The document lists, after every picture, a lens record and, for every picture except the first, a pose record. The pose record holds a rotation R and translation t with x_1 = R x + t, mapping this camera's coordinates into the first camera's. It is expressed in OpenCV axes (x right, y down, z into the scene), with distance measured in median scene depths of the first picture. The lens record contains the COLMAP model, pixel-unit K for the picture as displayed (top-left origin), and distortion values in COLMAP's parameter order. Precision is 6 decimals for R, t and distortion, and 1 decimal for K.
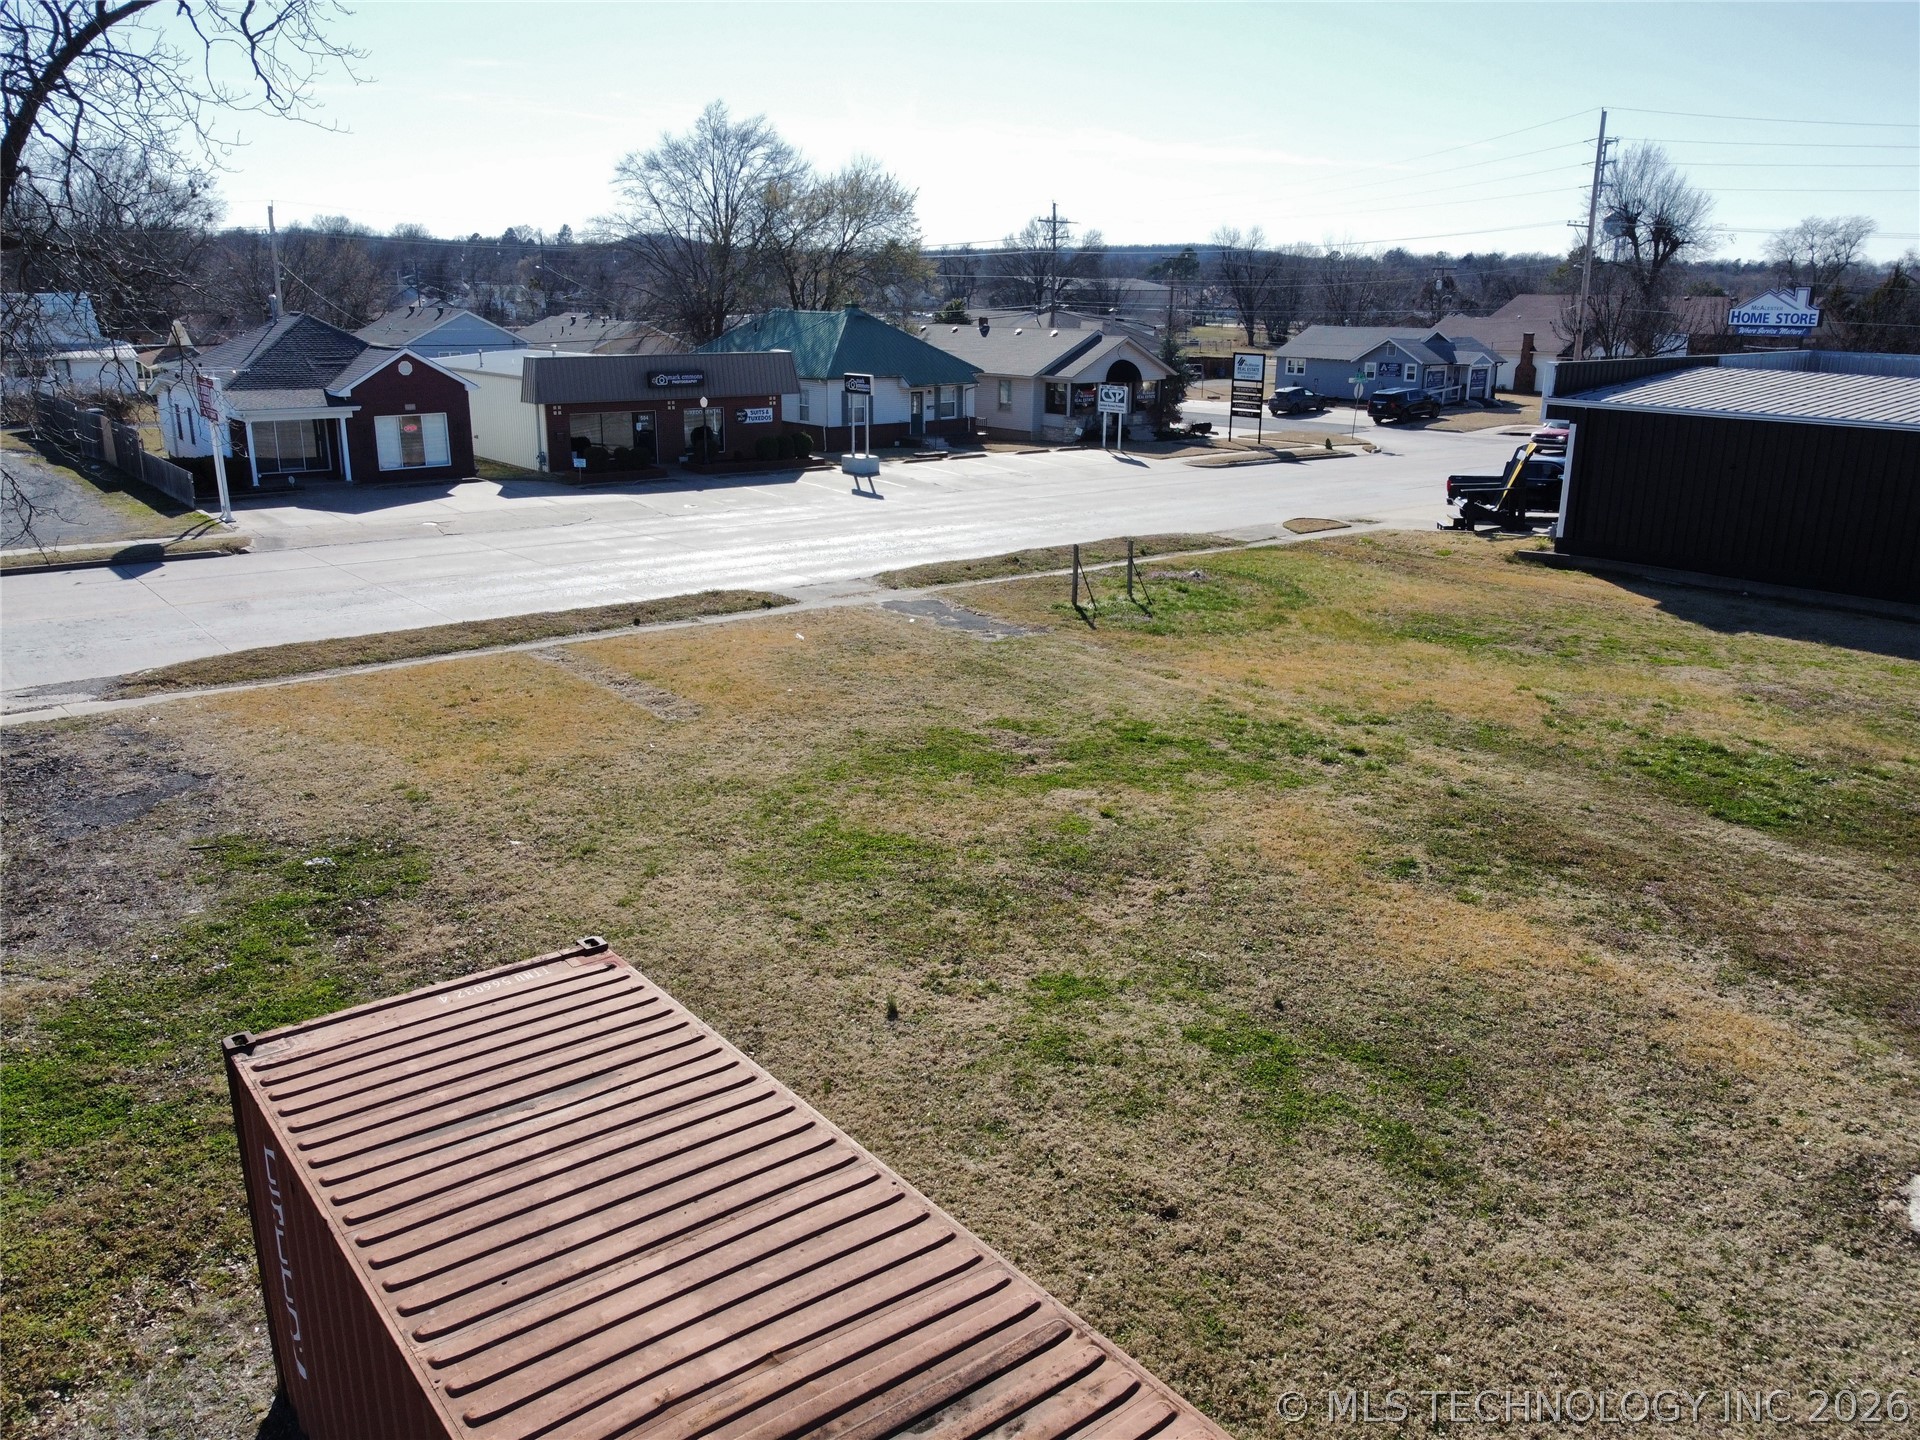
lens RADIAL K [[1457.5, 0, 958.5], [0, 1457.5, 717.0], [0, 0, 1]] dist [-0.008002, 0.001169]
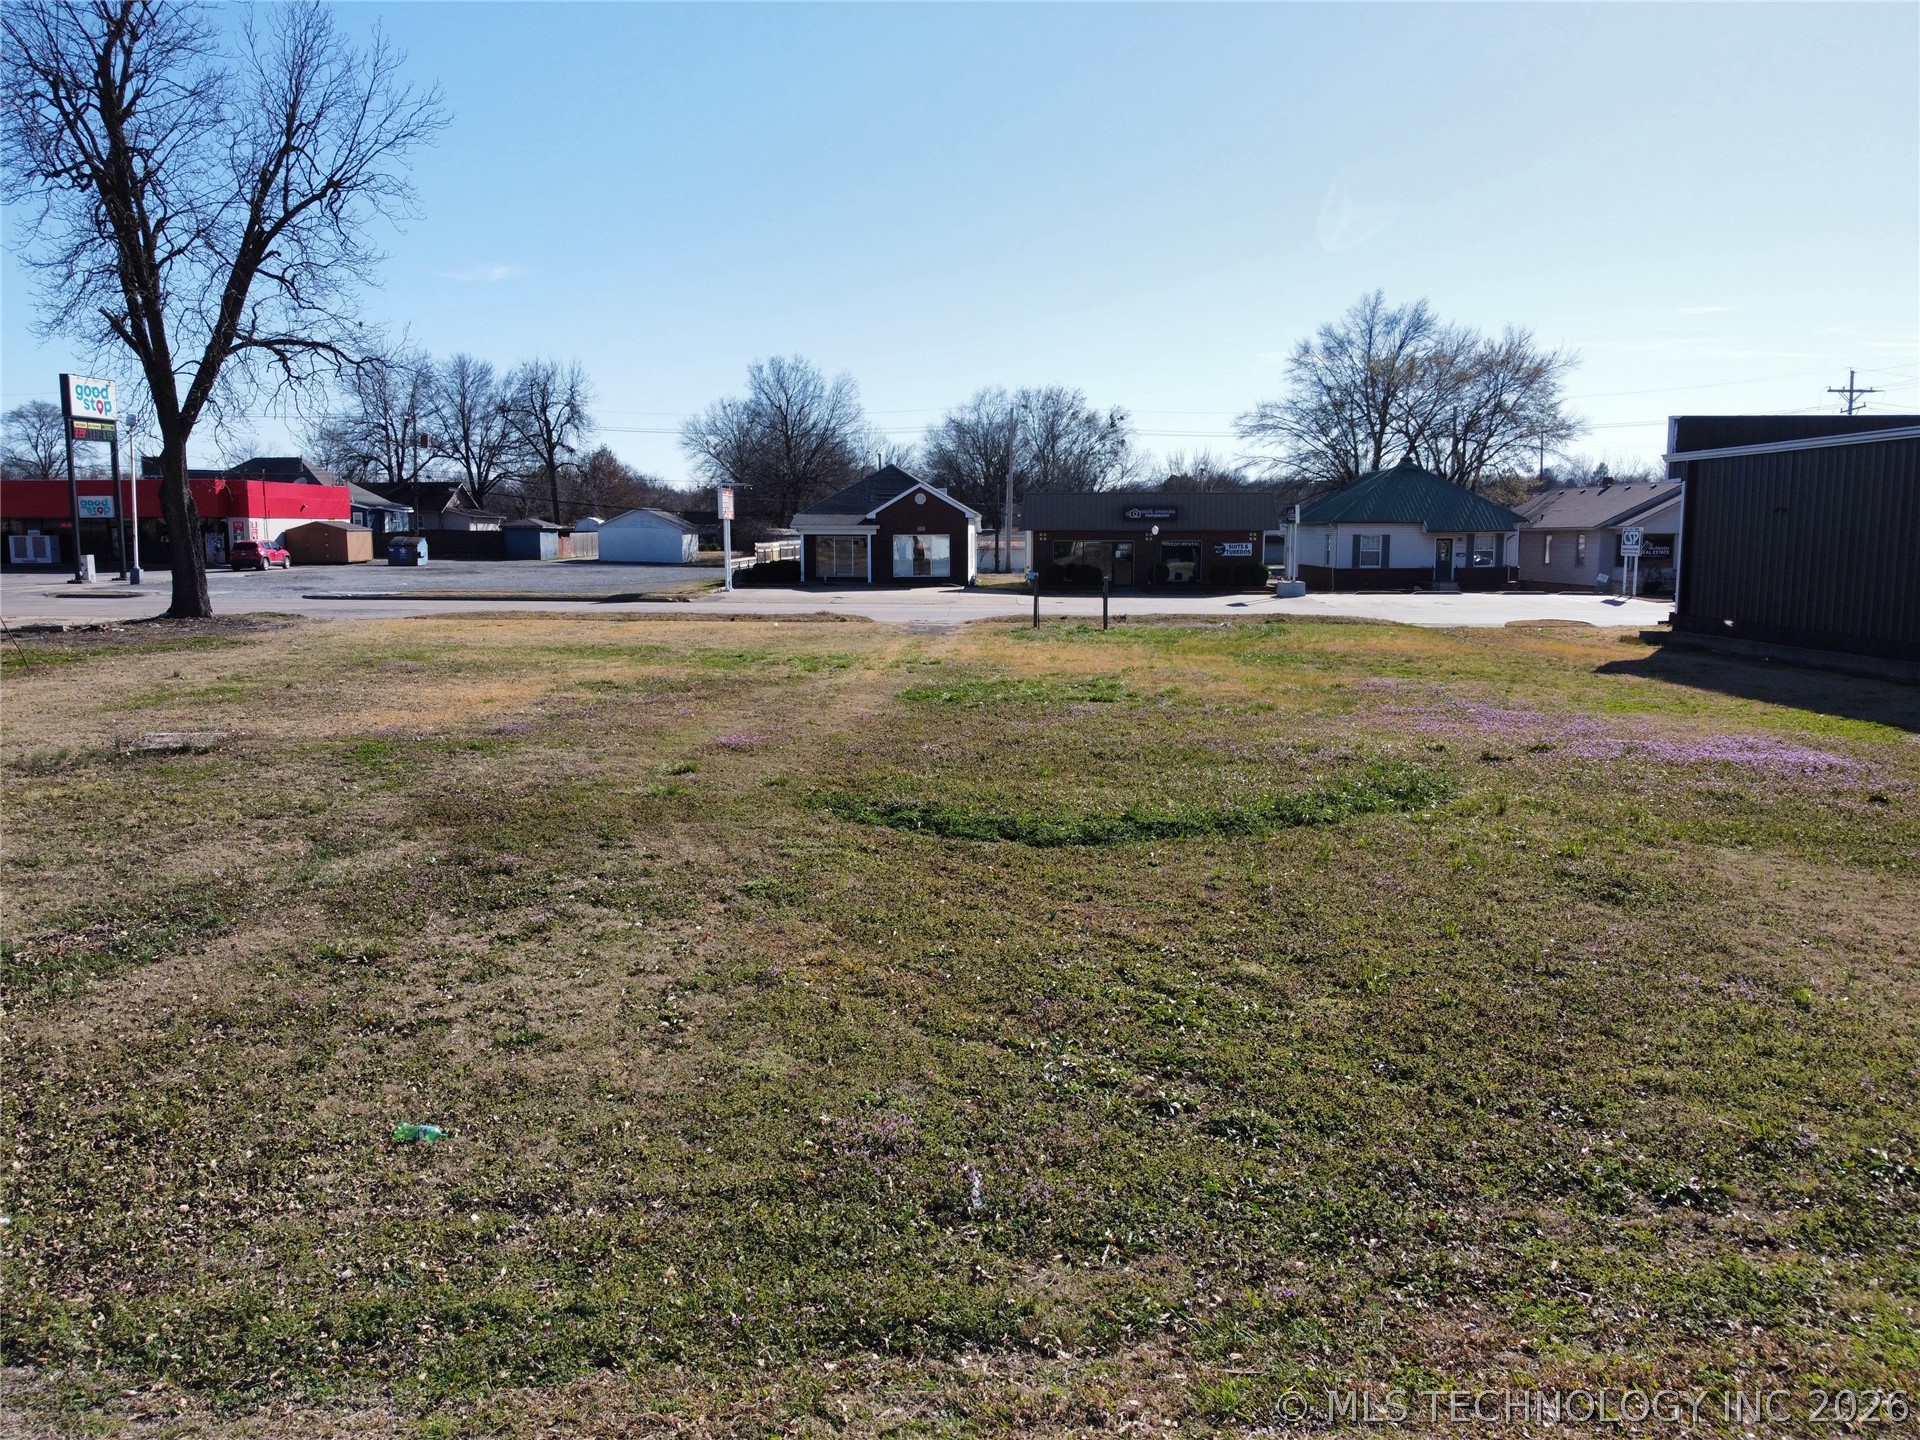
lens RADIAL K [[1457.5, 0, 961.0], [0, 1457.5, 718.3], [0, 0, 1]] dist [-0.008002, 0.001169]
pose [[0.780841, 0.071981, -0.620570, 0.388130], [-0.168399, 0.980823, -0.098123, 0.059162], [0.601606, 0.181122, 0.777988, 0.049455]]
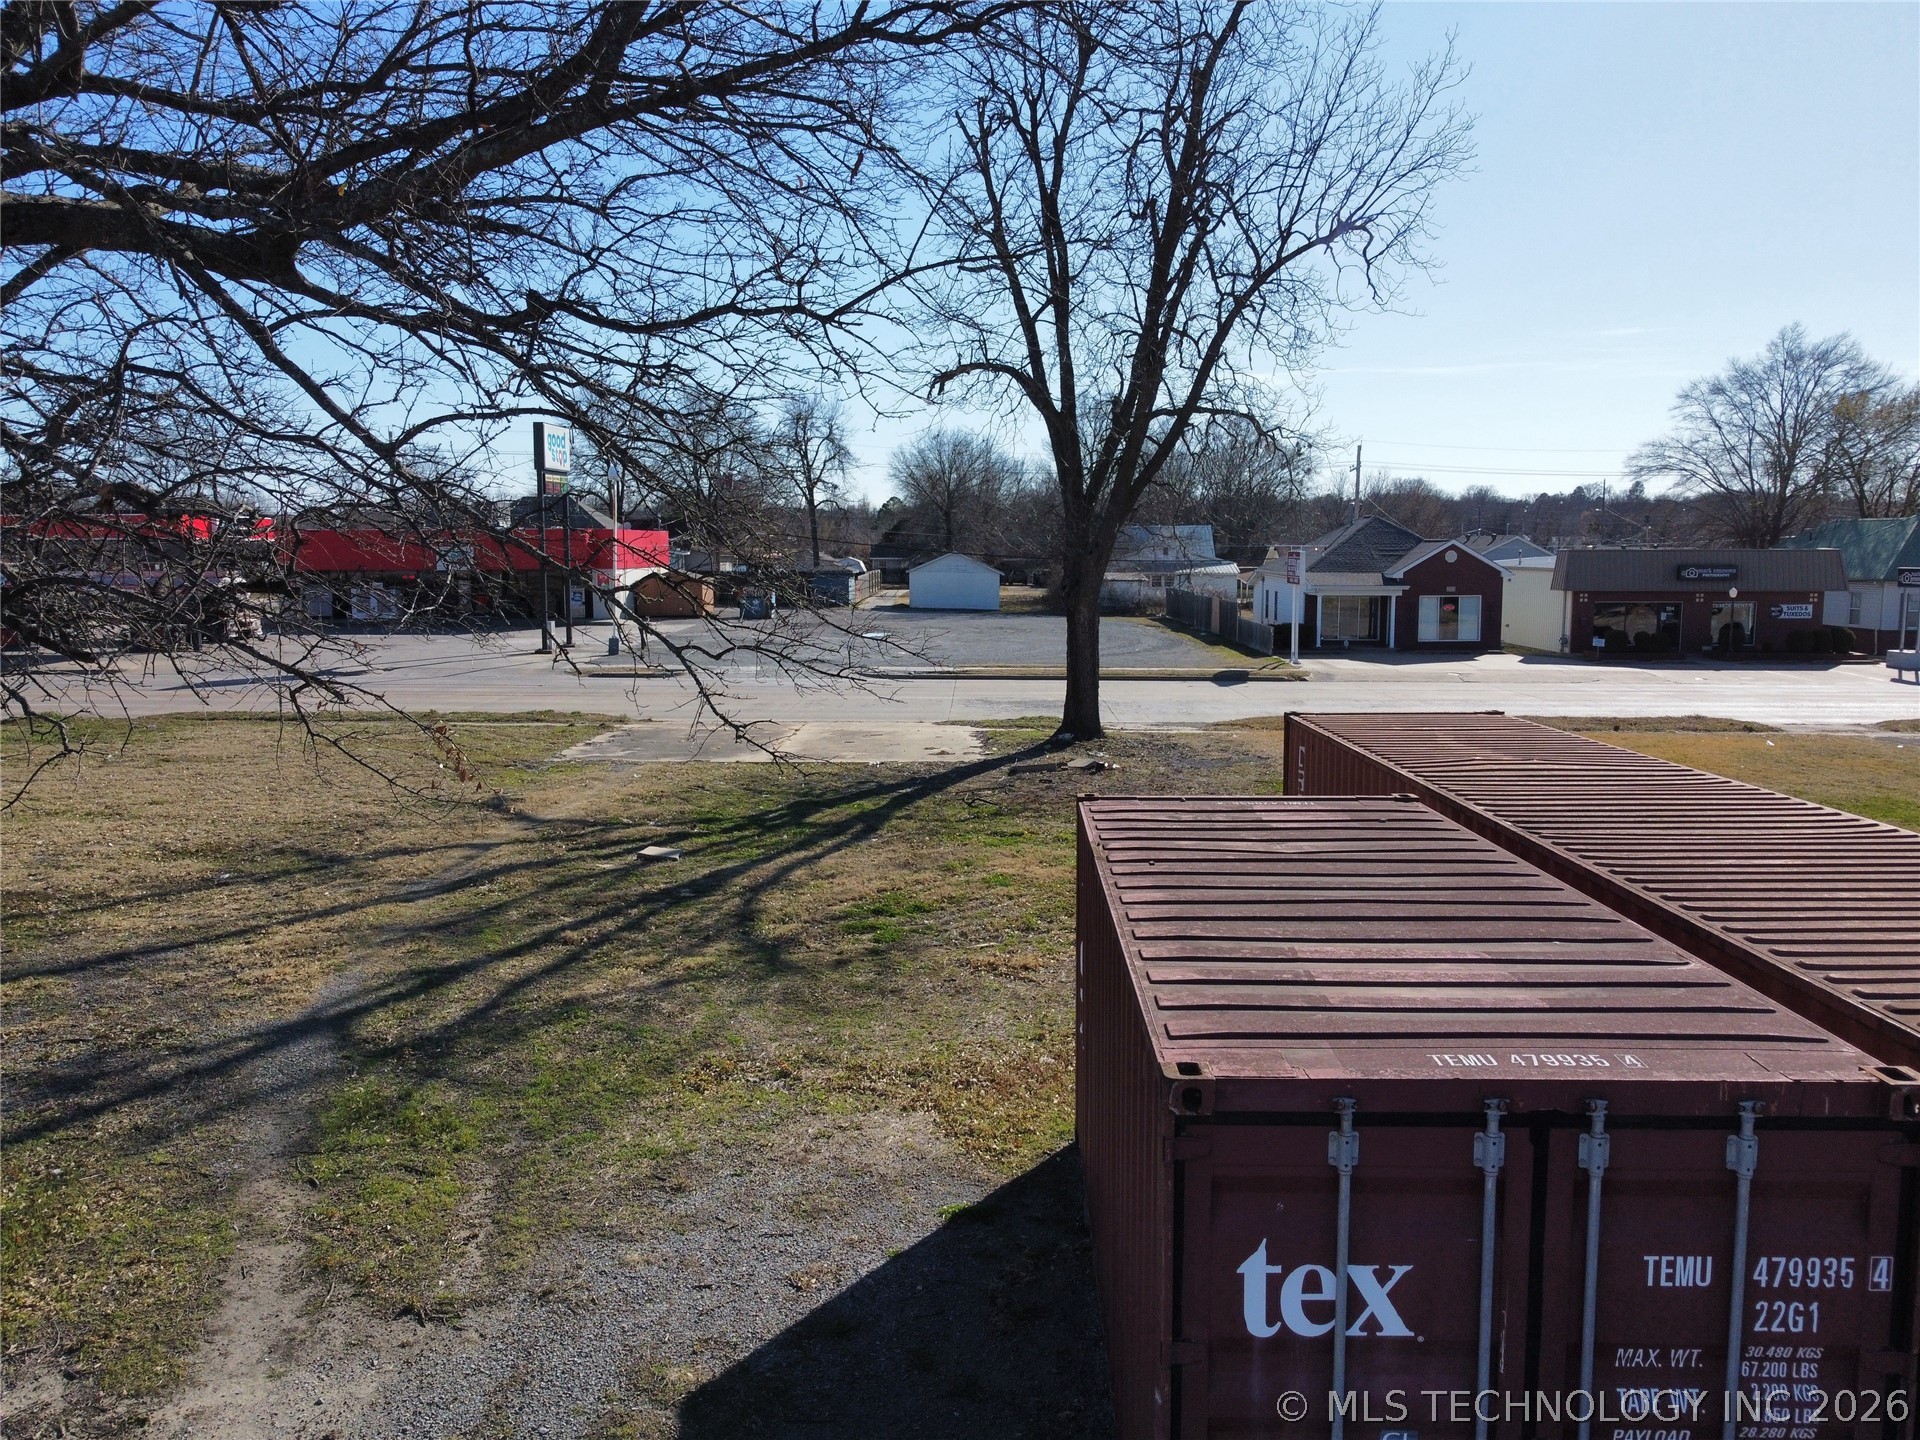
lens RADIAL K [[1457.5, 0, 956.2], [0, 1457.5, 722.8], [0, 0, 1]] dist [-0.008002, 0.001169]
pose [[0.773453, 0.064207, -0.630593, 0.050758], [-0.169190, 0.979674, -0.107769, 0.072432], [0.610856, 0.190044, 0.768595, -0.101424]]
